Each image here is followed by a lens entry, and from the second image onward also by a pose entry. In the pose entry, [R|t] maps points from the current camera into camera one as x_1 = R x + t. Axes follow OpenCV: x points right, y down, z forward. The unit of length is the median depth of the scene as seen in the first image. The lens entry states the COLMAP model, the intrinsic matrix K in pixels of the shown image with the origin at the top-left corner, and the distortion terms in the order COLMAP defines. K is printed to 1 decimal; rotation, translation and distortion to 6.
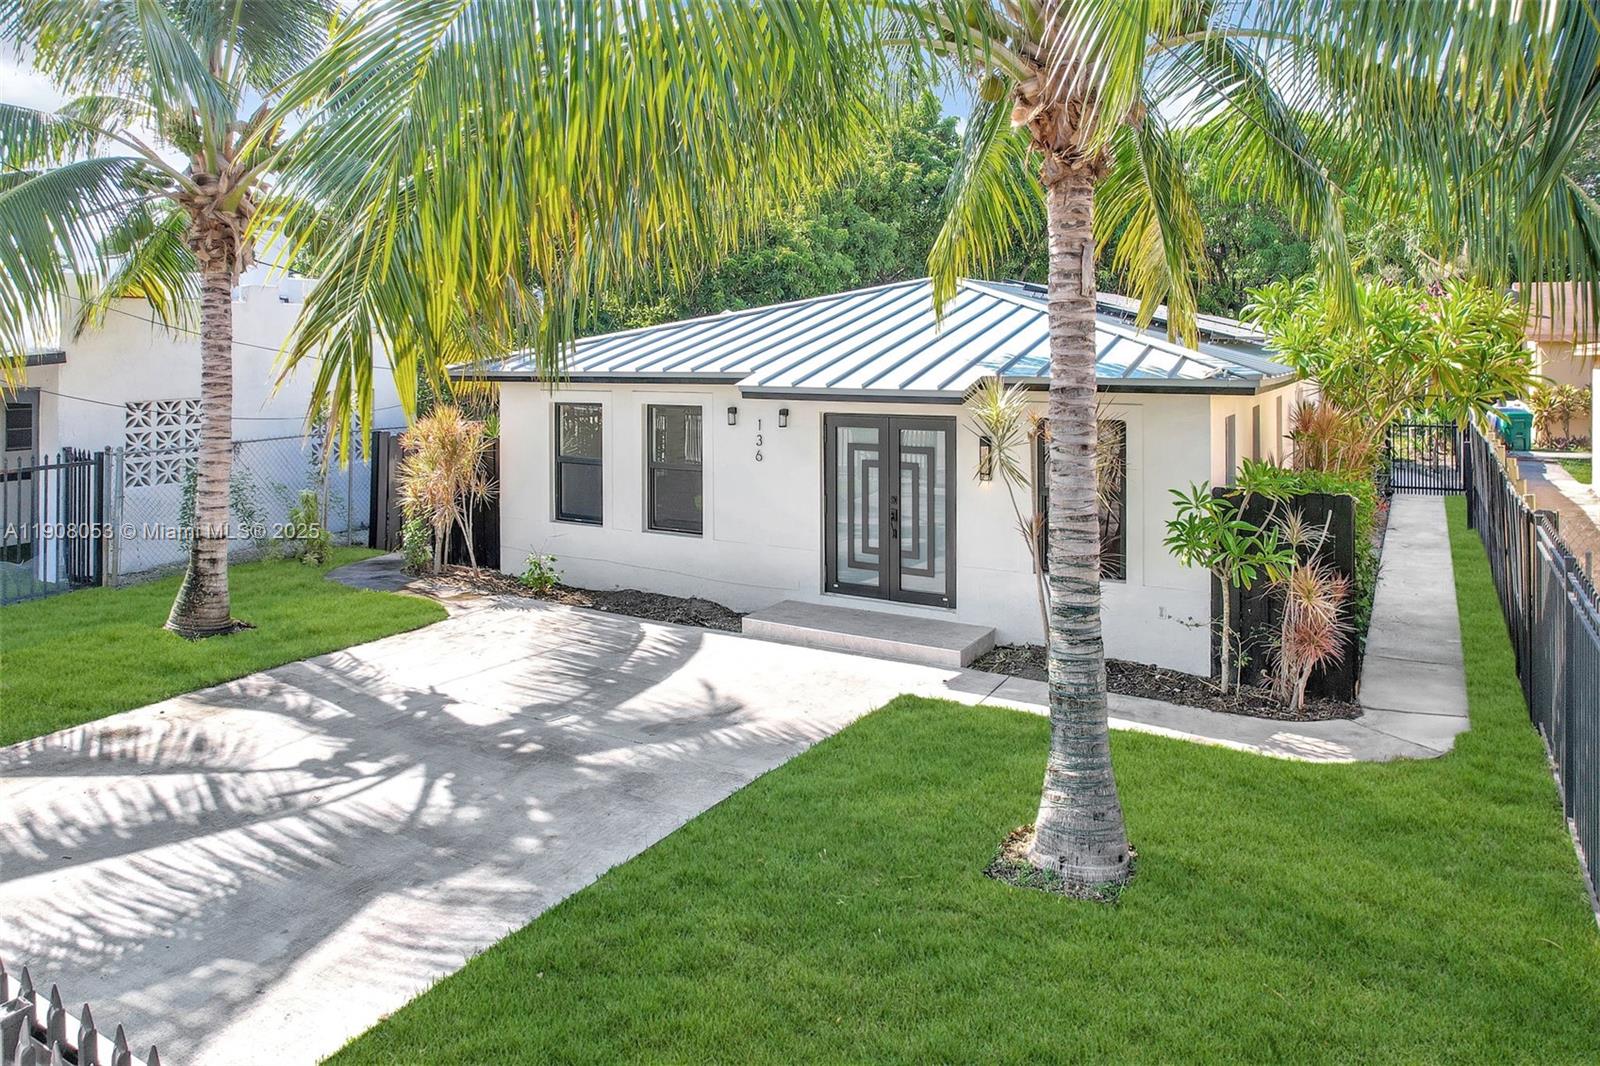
lens RADIAL K [[733.5, 0, 800.6], [0, 733.5, 446.6], [0, 0, 1]] dist [-0.010048, -0.000316]
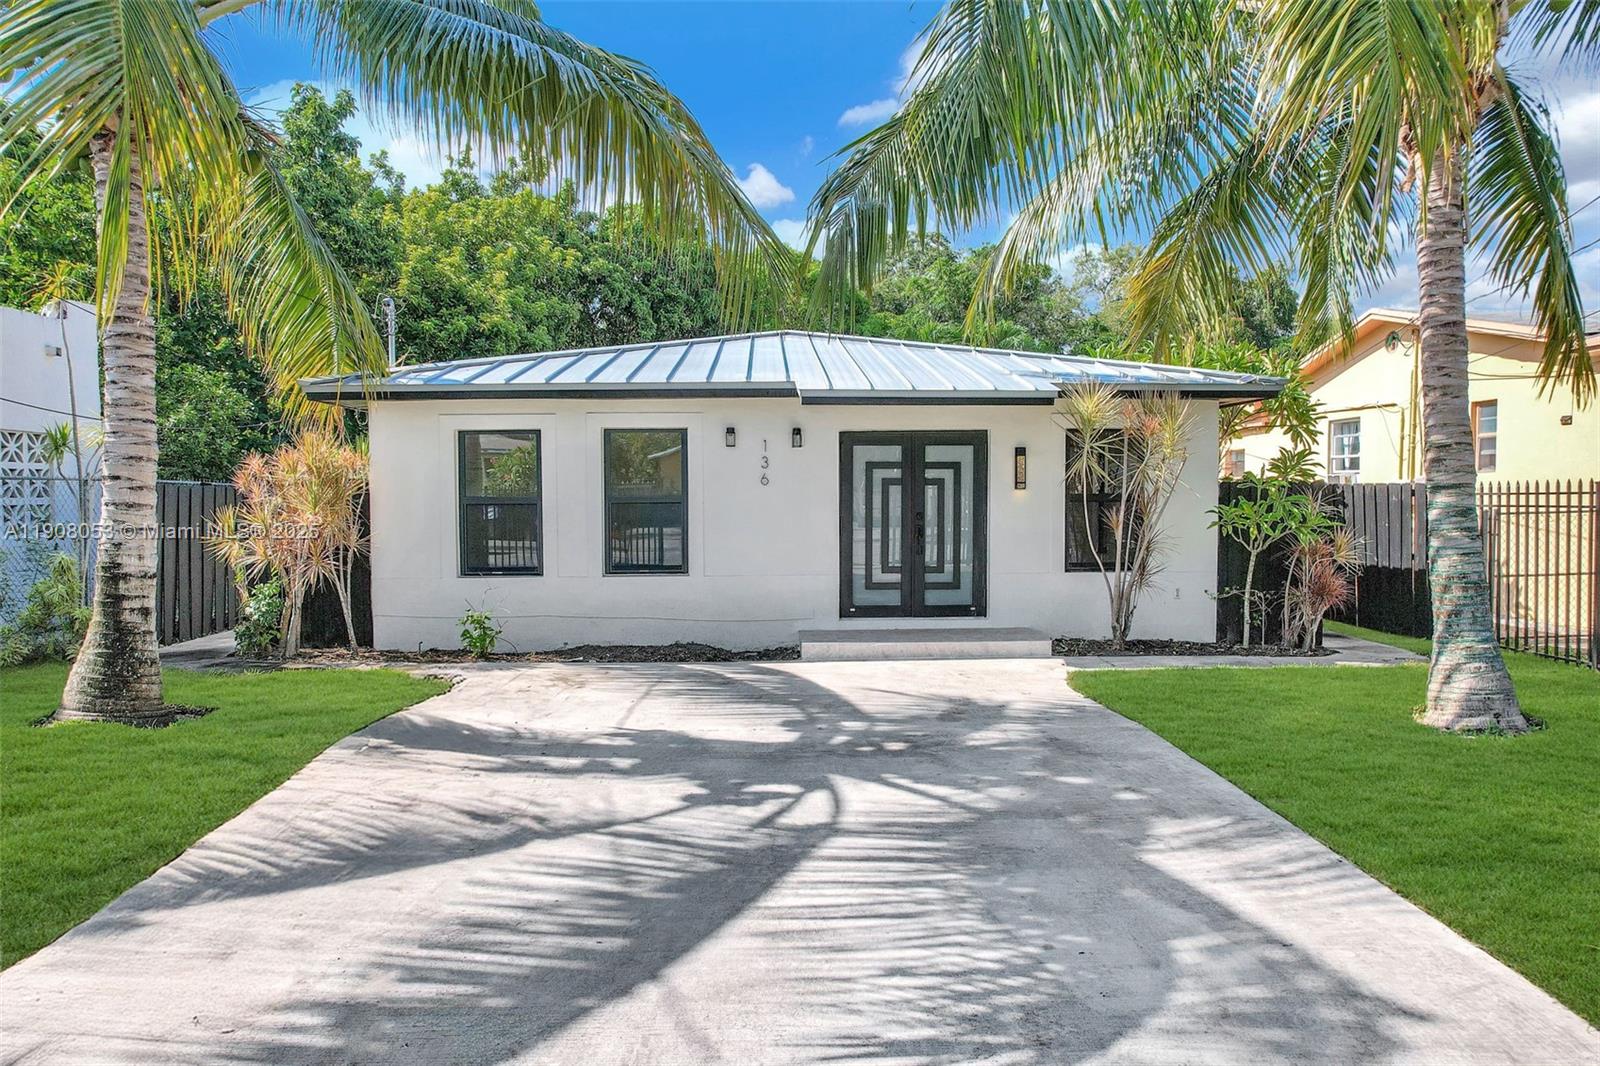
lens RADIAL K [[731.1, 0, 800.0], [0, 731.1, 533.0], [0, 0, 1]] dist [-0.009039, 0.000230]
pose [[0.913700, -0.035300, 0.404853, -0.471298], [0.036418, 0.999324, 0.004942, 0.093115], [-0.404754, 0.010229, 0.914368, 0.159091]]
